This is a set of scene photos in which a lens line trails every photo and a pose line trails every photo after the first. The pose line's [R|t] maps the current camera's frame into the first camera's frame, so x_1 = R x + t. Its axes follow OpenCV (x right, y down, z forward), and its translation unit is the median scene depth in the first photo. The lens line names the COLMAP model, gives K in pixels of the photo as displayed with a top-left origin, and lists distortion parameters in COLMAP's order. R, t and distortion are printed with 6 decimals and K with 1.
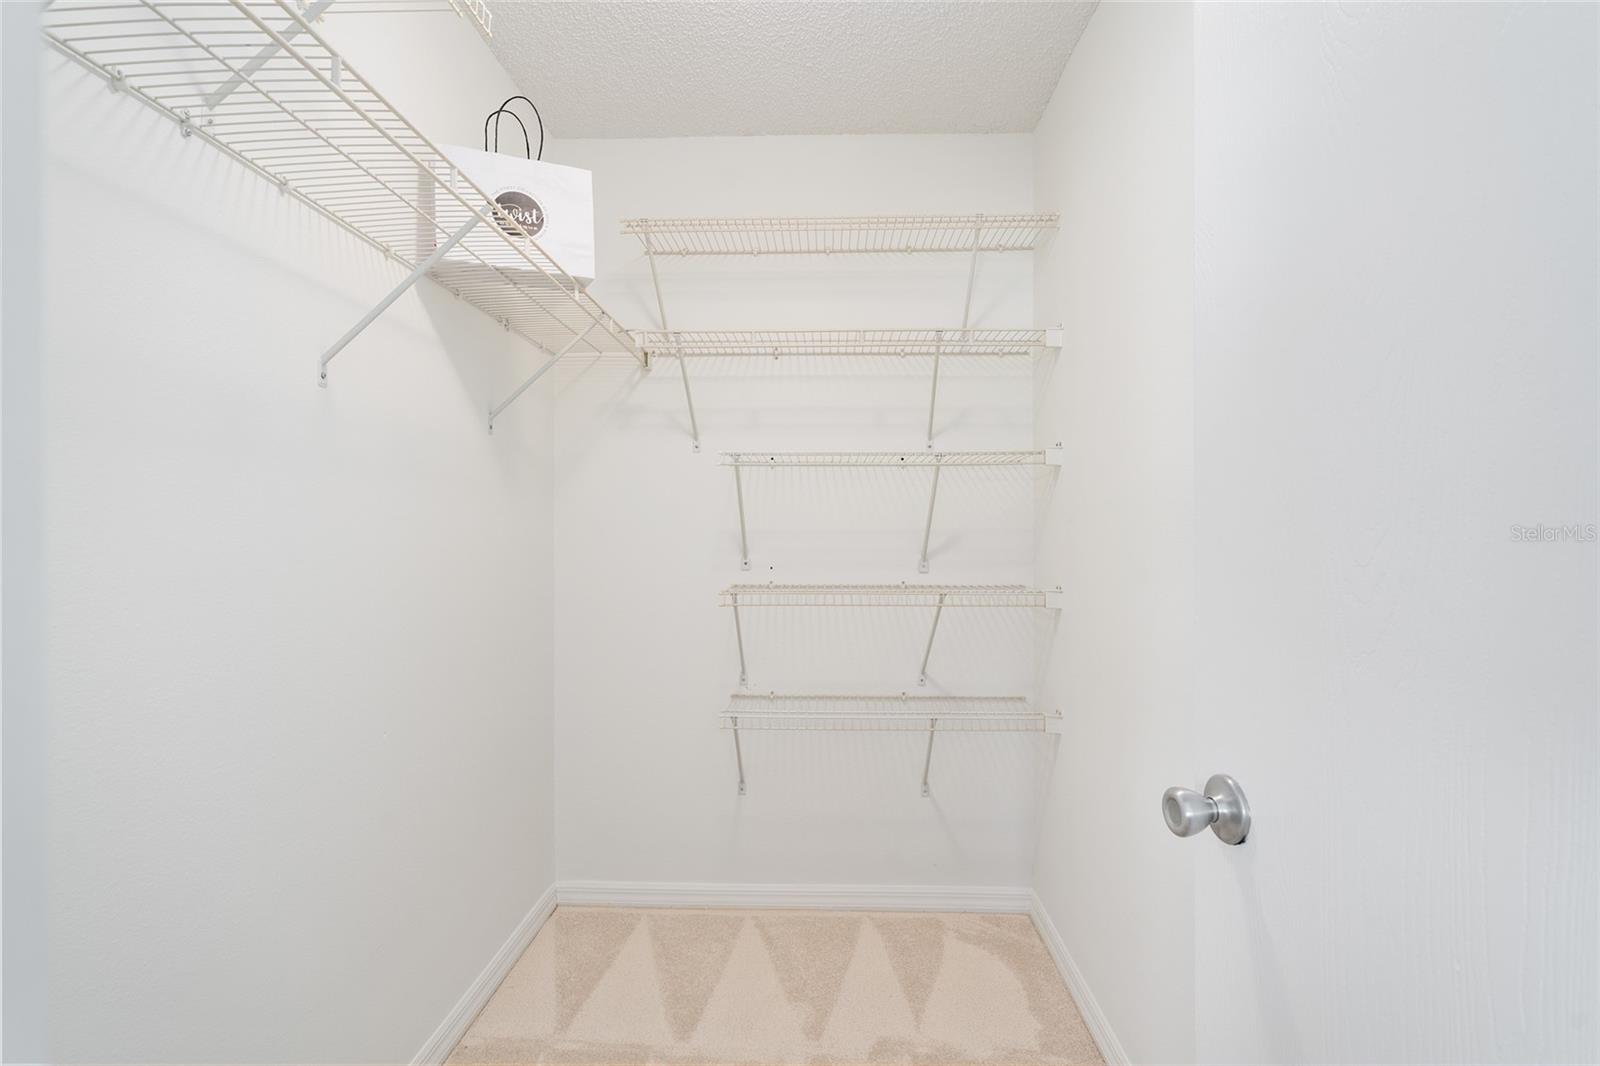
lens RADIAL K [[875.6, 0, 797.8], [0, 875.6, 531.7], [0, 0, 1]] dist [0.001248, 0.000449]
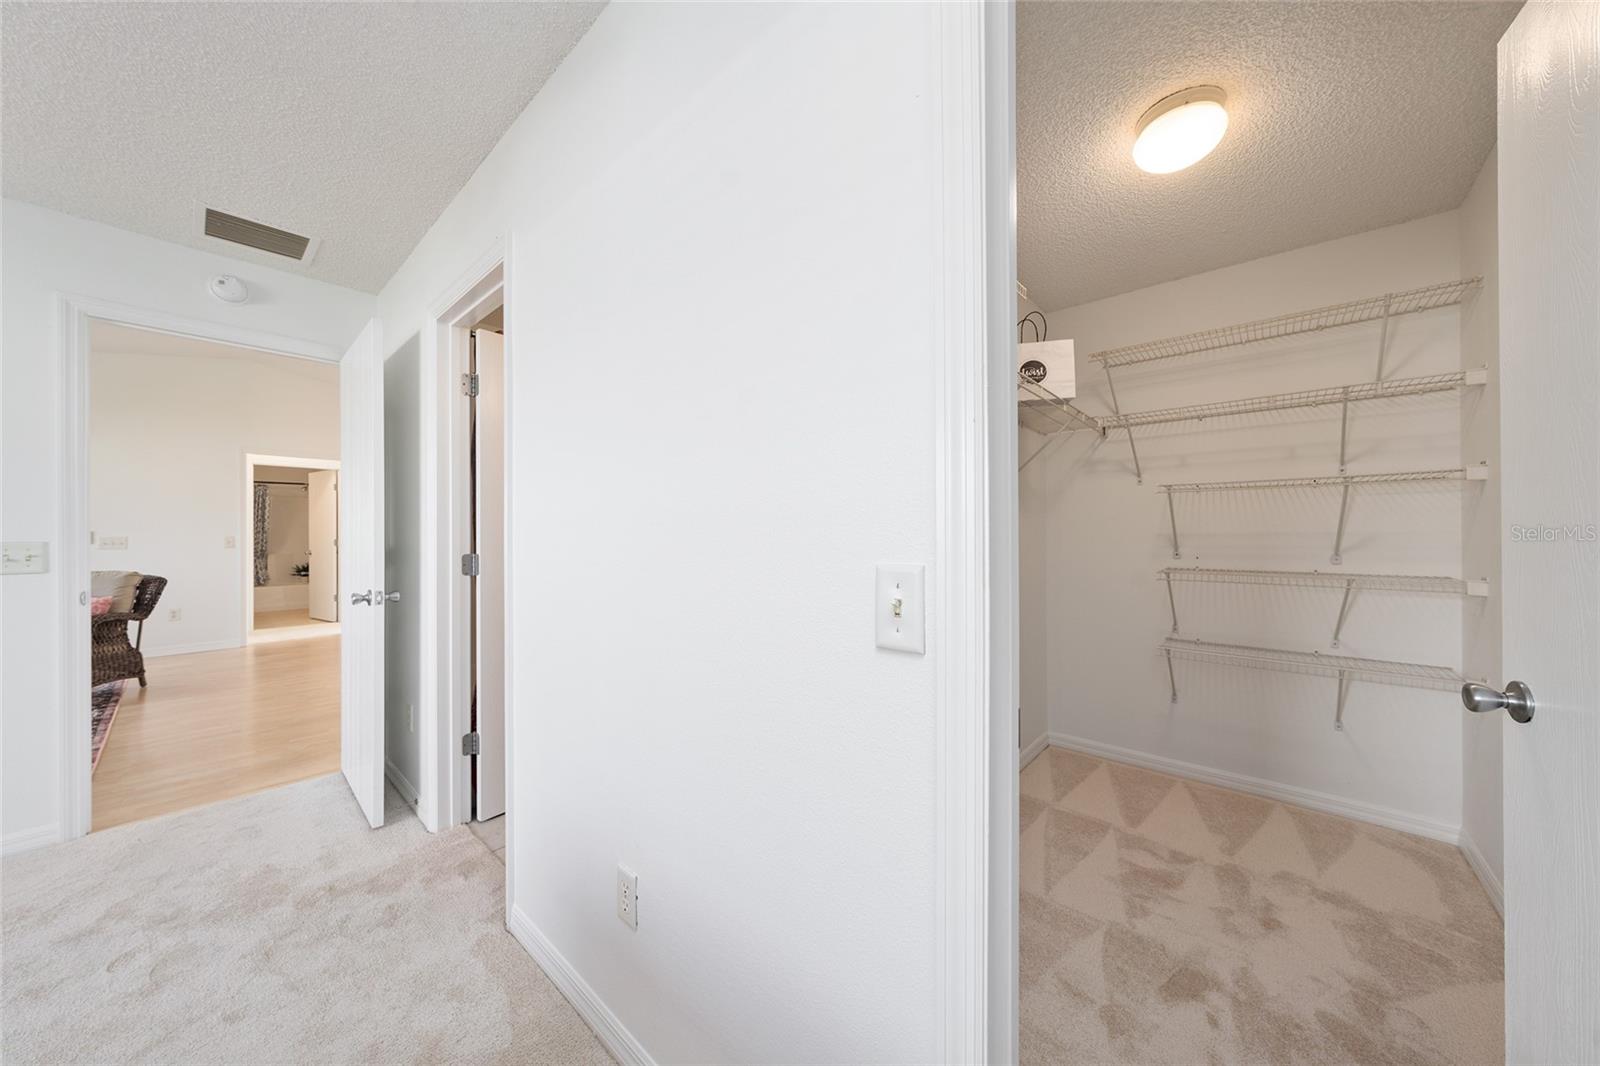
lens RADIAL K [[535.4, 0, 808.7], [0, 535.4, 532.7], [0, 0, 1]] dist [-0.001913, 0.000522]
pose [[0.784748, -0.003192, -0.619807, 0.017693], [0.001404, 0.999993, -0.003373, -0.000118], [0.619814, 0.001777, 0.784747, -0.162692]]
